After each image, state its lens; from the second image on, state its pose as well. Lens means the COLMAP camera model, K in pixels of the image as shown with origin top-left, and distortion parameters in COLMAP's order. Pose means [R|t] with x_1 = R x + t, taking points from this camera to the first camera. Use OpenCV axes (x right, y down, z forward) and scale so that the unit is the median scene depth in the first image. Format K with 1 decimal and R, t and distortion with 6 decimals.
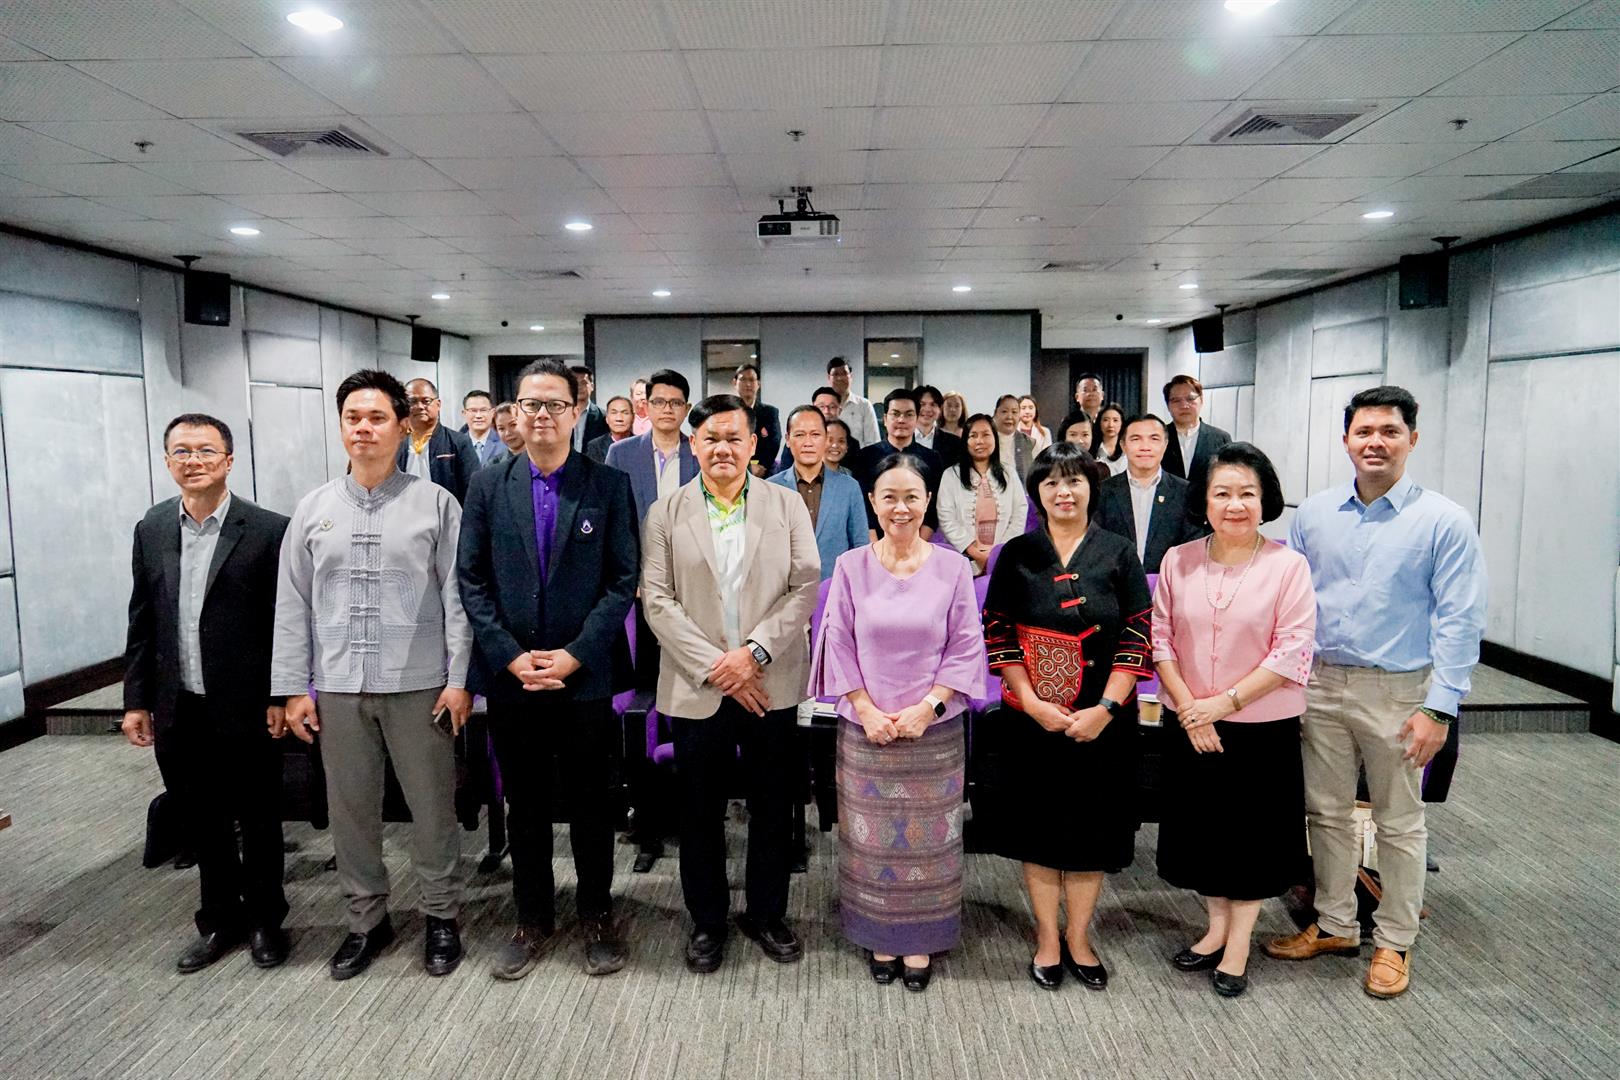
lens RADIAL K [[1142.6, 0, 810.0], [0, 1142.6, 540.0], [0, 0, 1]] dist [-0.001971, -0.000762]
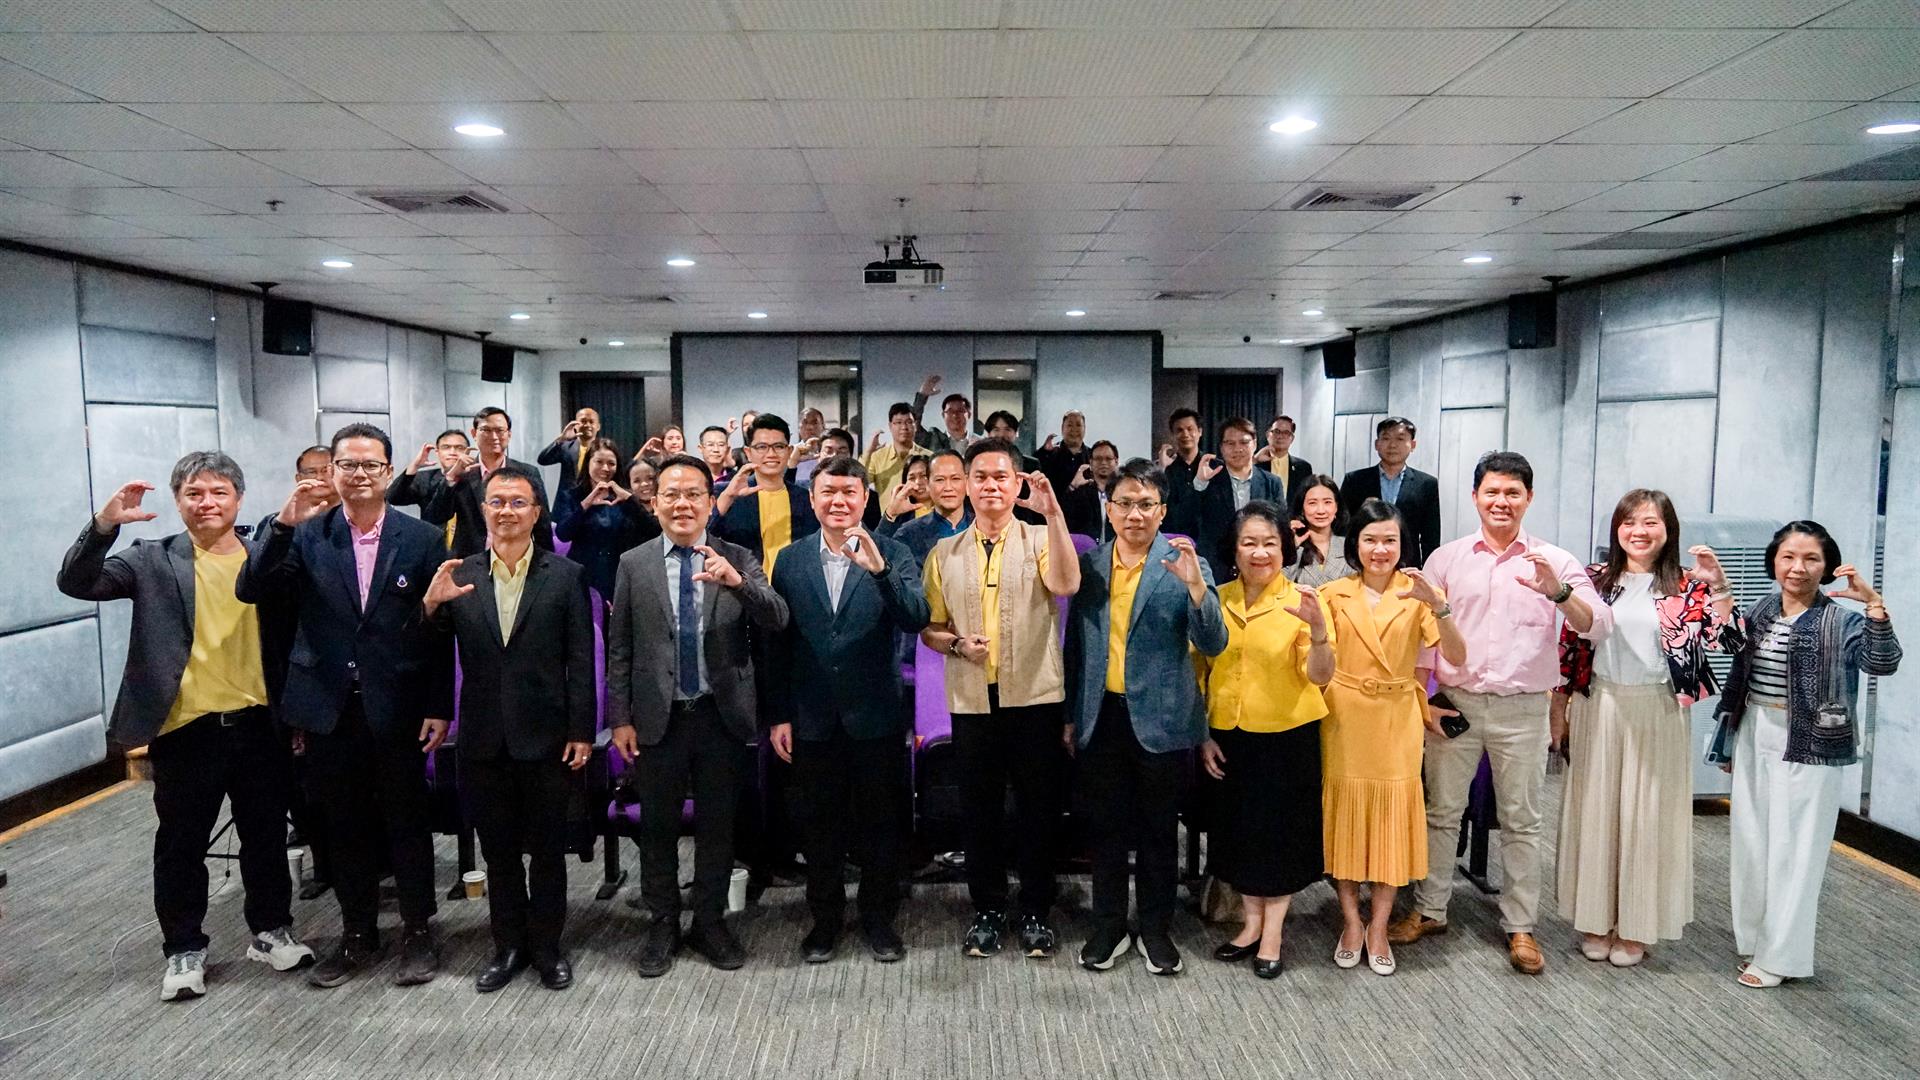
lens RADIAL K [[1421.2, 0, 960.0], [0, 1421.2, 540.0], [0, 0, 1]] dist [0.026055, 0.000182]
pose [[0.999526, 0.002595, 0.030665, 0.001565], [-0.001967, 0.999788, -0.020499, -0.009304], [-0.030712, 0.020429, 0.999319, -0.226533]]
